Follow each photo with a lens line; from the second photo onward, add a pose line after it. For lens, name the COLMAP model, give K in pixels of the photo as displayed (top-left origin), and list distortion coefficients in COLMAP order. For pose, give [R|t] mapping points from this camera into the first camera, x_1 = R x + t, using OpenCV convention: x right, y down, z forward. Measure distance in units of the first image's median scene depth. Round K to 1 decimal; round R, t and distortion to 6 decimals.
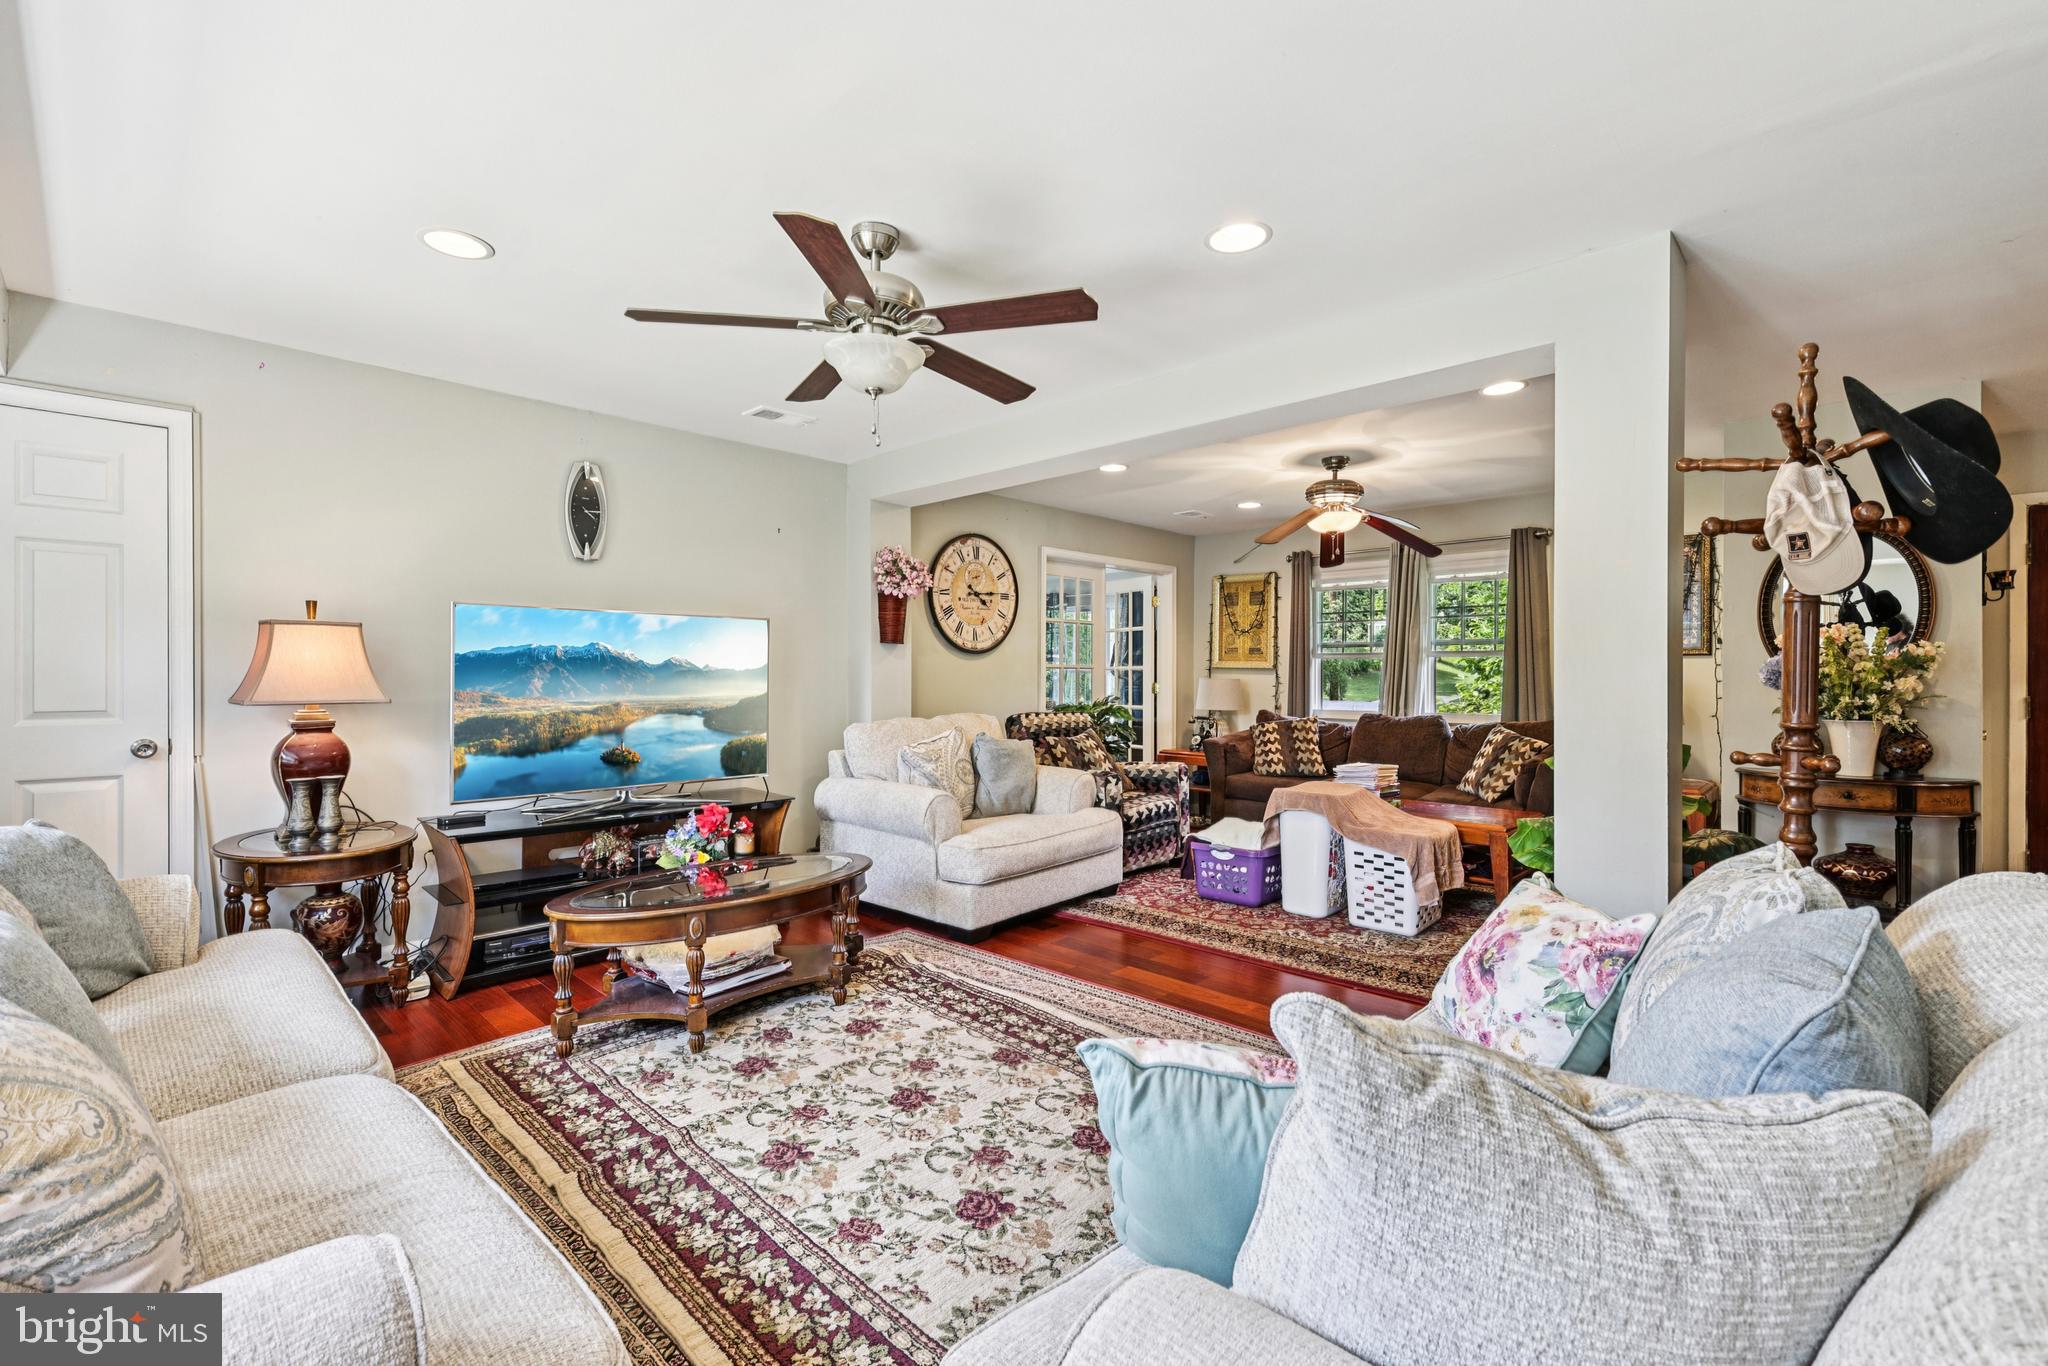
lens RADIAL K [[896.2, 0, 1017.4], [0, 896.2, 678.0], [0, 0, 1]] dist [0.007912, -0.000016]
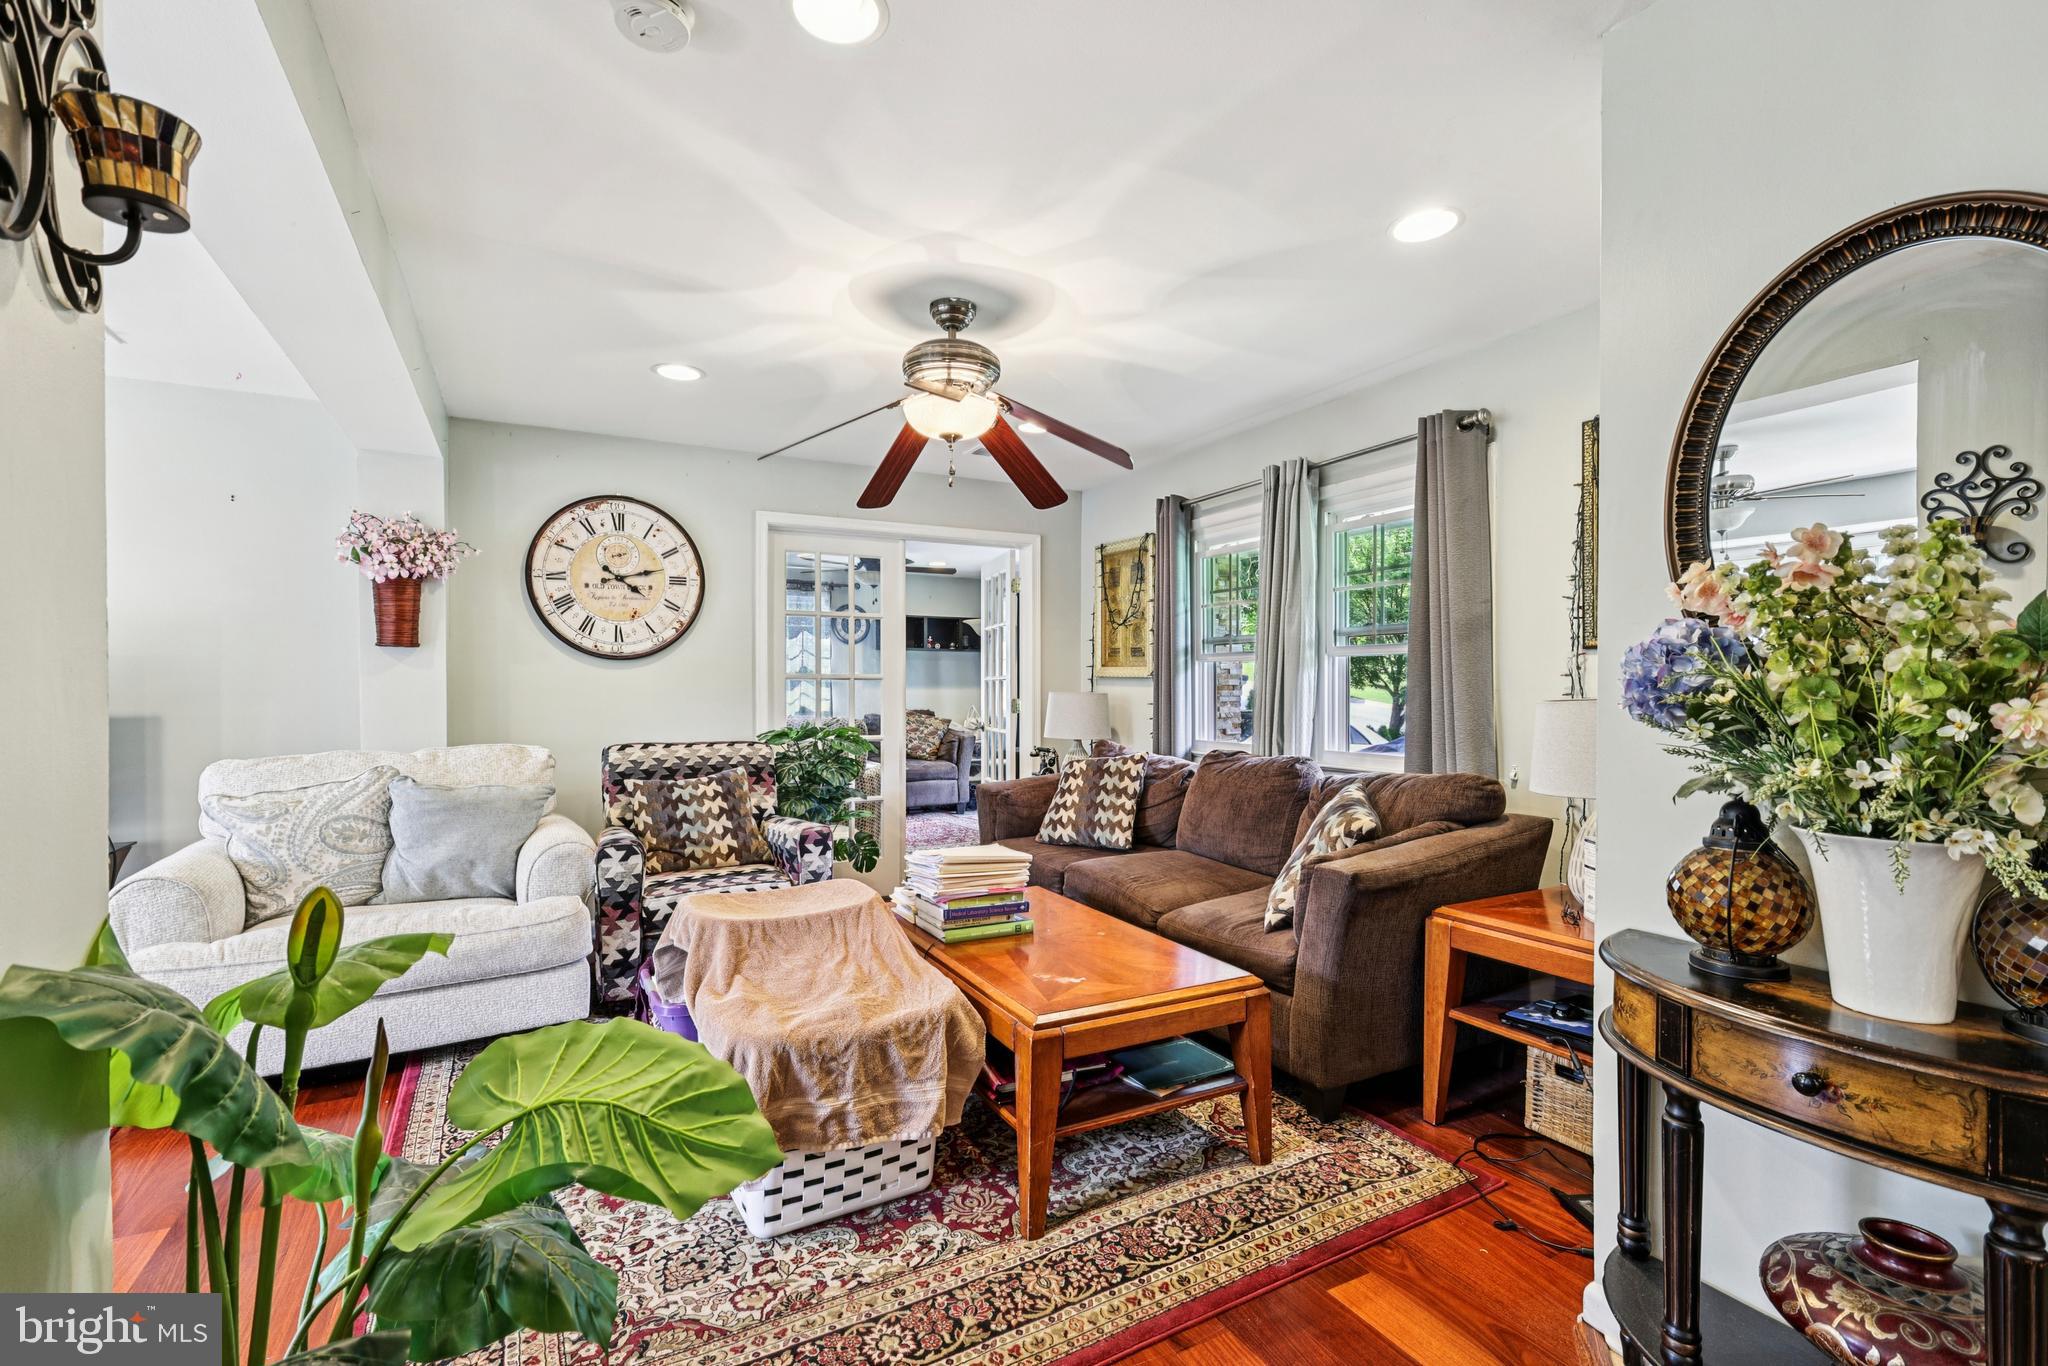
lens RADIAL K [[896.2, 0, 1022.5], [0, 896.2, 688.0], [0, 0, 1]] dist [0.007912, -0.000016]
pose [[0.949868, -0.001995, -0.312645, 0.665852], [0.002281, 0.999997, 0.000551, -0.005153], [0.312643, -0.001237, 0.949870, 0.549673]]
